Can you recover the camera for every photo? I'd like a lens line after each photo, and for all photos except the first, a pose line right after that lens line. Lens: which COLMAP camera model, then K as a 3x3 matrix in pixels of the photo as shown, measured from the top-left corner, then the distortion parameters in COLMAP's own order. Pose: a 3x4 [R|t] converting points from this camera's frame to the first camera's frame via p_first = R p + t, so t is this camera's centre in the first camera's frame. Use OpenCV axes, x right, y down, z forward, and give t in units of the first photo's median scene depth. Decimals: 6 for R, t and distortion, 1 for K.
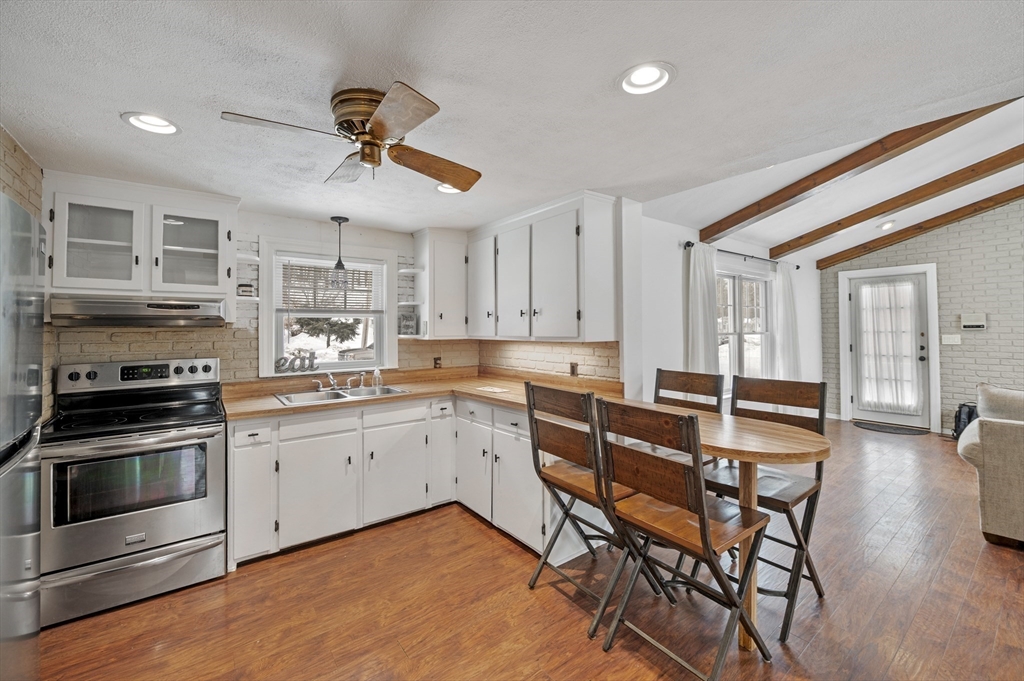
lens RADIAL K [[422.2, 0, 511.5], [0, 422.2, 322.0], [0, 0, 1]] dist [-0.009323, -0.000222]
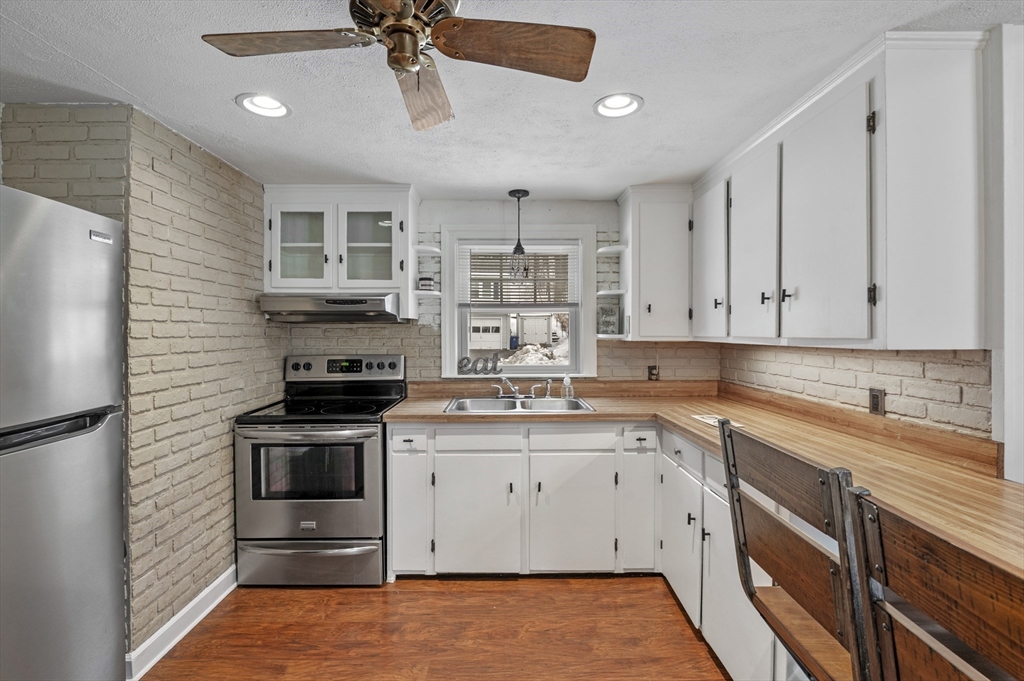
lens RADIAL K [[454.5, 0, 508.8], [0, 454.5, 334.8], [0, 0, 1]] dist [-0.001980, -0.004952]
pose [[0.803297, 0.009934, -0.595496, 0.111702], [0.004414, 0.999734, 0.022632, 0.013763], [0.595562, -0.020809, 0.803040, 0.268044]]
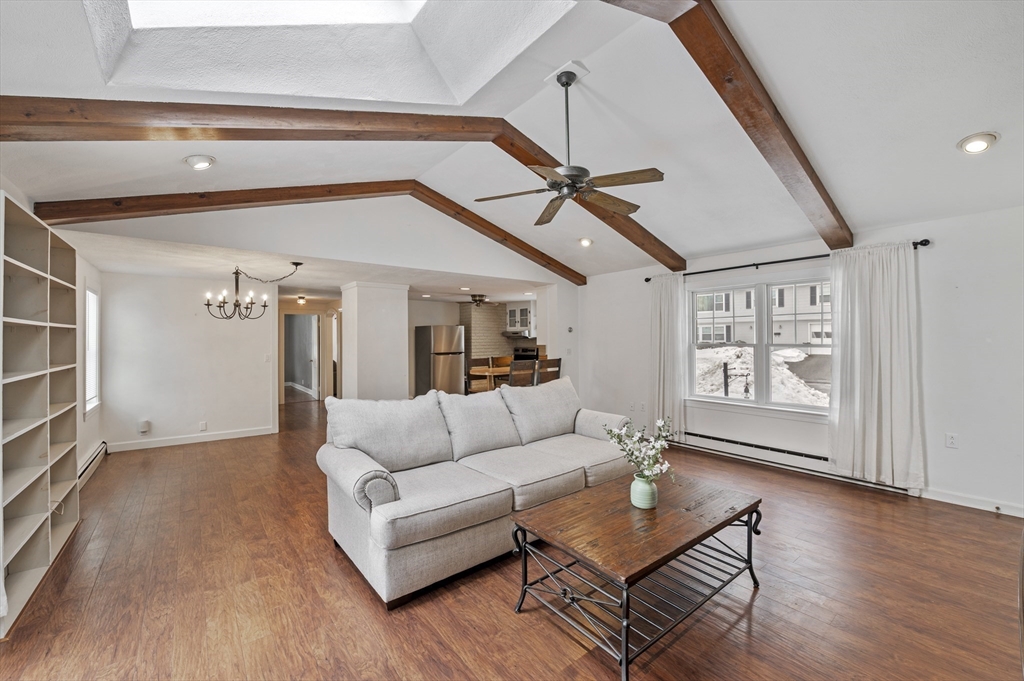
lens RADIAL K [[410.5, 0, 510.9], [0, 410.5, 337.1], [0, 0, 1]] dist [-0.002420, -0.000580]
pose [[0.019779, 0.001100, -0.999804, 2.283981], [0.022336, 0.999749, 0.001542, -0.007965], [0.999555, -0.022362, 0.019749, 0.655279]]
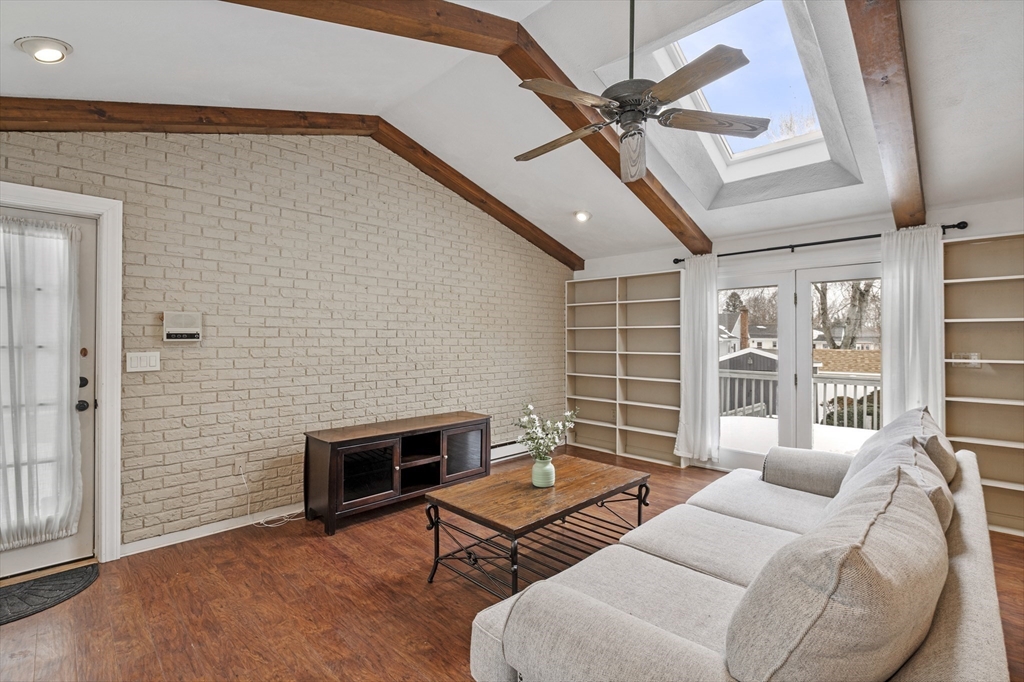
lens RADIAL K [[465.3, 0, 509.7], [0, 465.3, 330.5], [0, 0, 1]] dist [-0.000658, -0.005094]
pose [[-0.144510, 0.024802, 0.989193, 0.736303], [-0.018294, 0.999448, -0.027731, 0.020770], [-0.989334, -0.022104, -0.143976, 1.083250]]
